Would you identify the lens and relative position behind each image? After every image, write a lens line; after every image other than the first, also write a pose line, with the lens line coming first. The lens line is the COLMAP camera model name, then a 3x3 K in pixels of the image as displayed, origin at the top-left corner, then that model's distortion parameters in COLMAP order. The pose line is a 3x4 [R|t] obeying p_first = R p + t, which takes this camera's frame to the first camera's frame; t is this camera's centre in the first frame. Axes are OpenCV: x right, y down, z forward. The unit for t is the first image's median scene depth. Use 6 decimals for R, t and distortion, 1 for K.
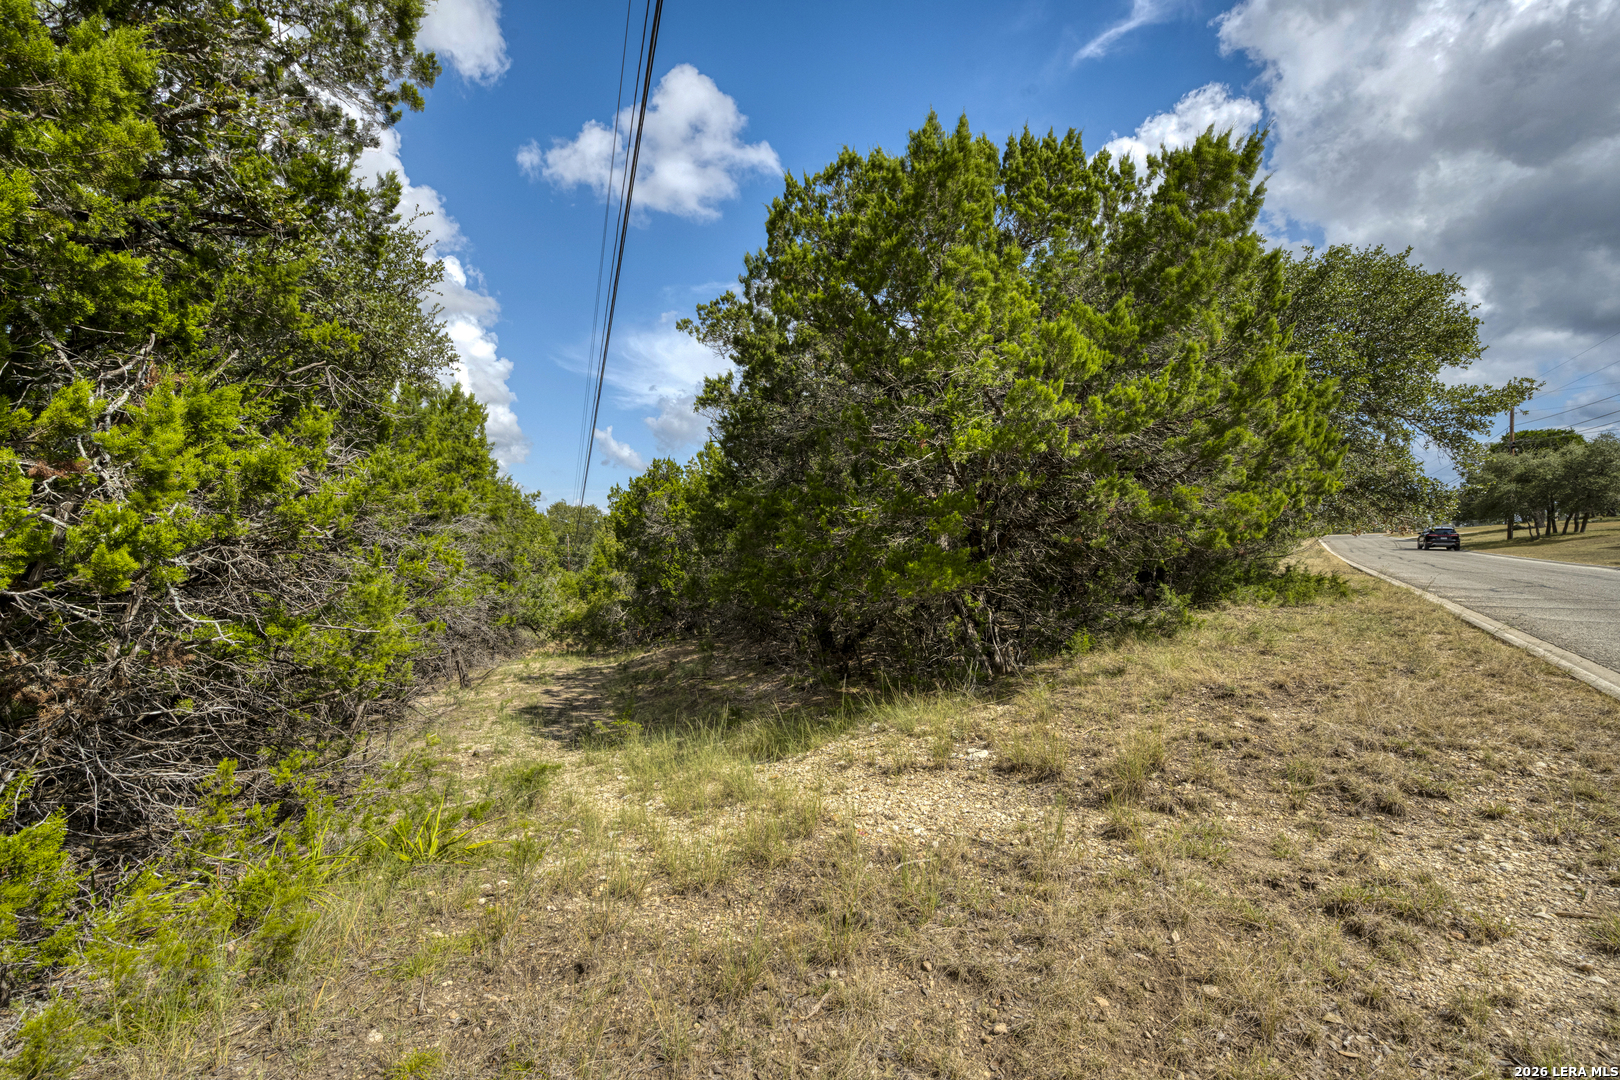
lens RADIAL K [[762.1, 0, 805.6], [0, 762.1, 543.2], [0, 0, 1]] dist [-0.002104, -0.000182]
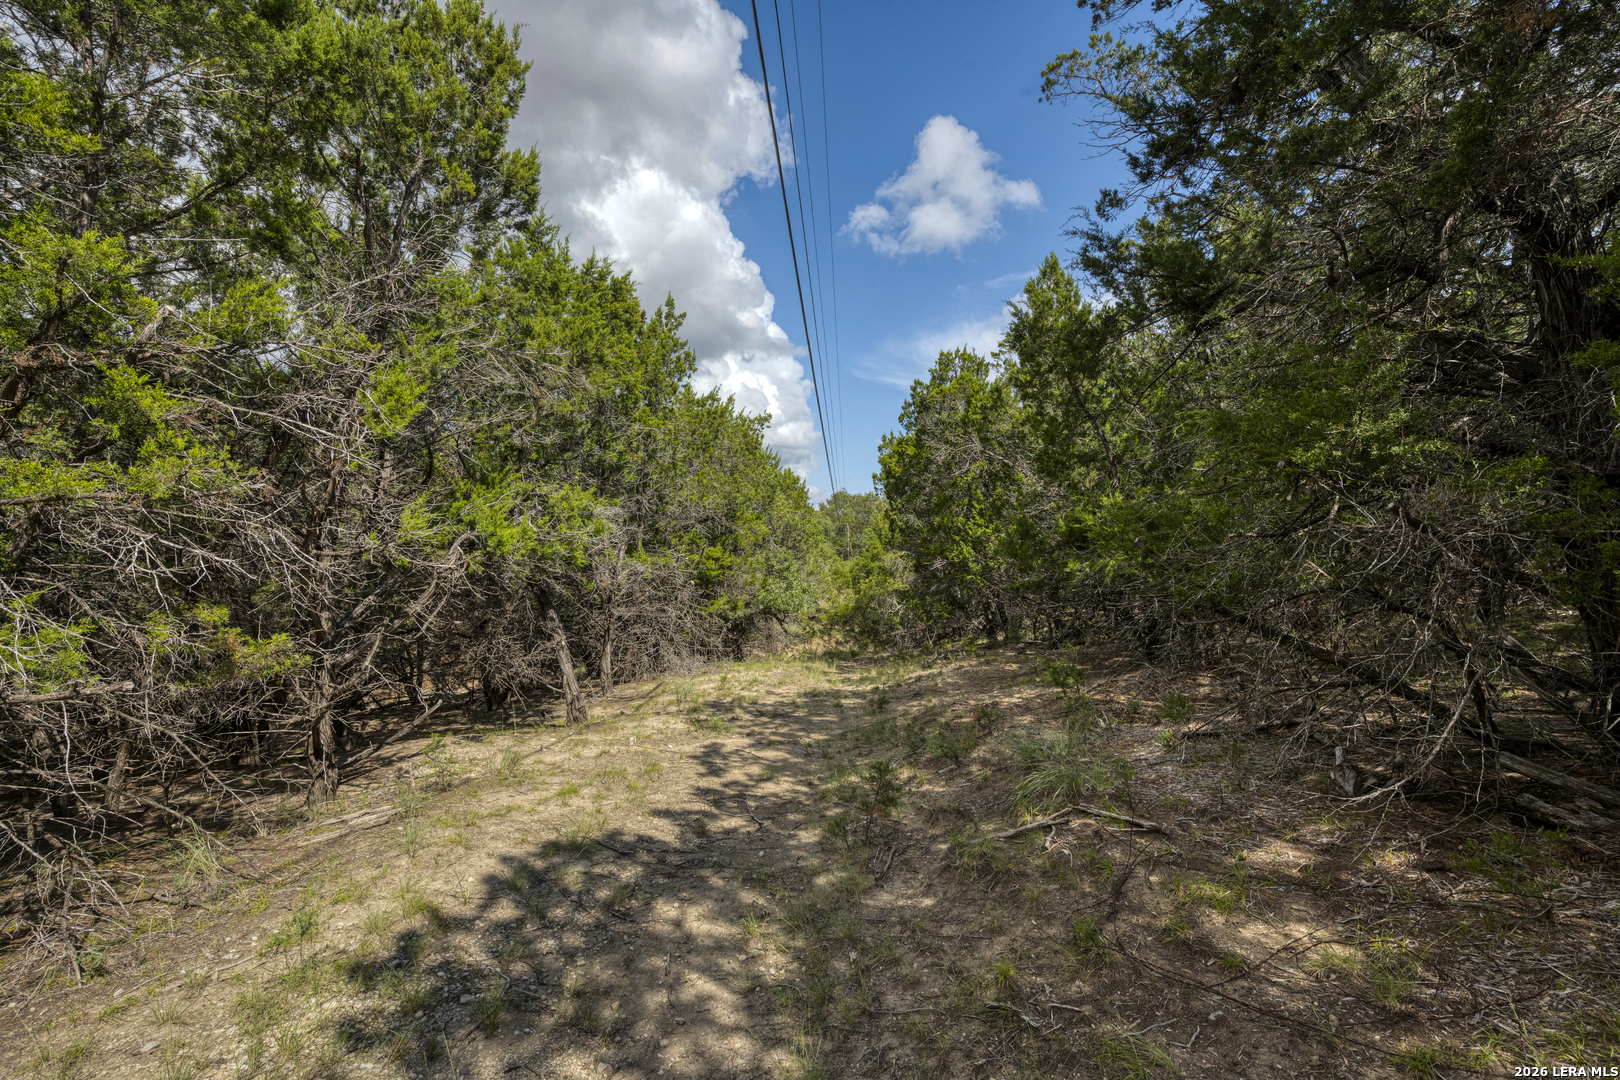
lens RADIAL K [[762.1, 0, 809.4], [0, 762.1, 544.3], [0, 0, 1]] dist [-0.002104, -0.000182]
pose [[0.934765, 0.007508, -0.355188, -0.047940], [-0.006950, 0.999972, 0.002849, 0.026801], [0.355199, -0.000194, 0.934791, 0.235945]]
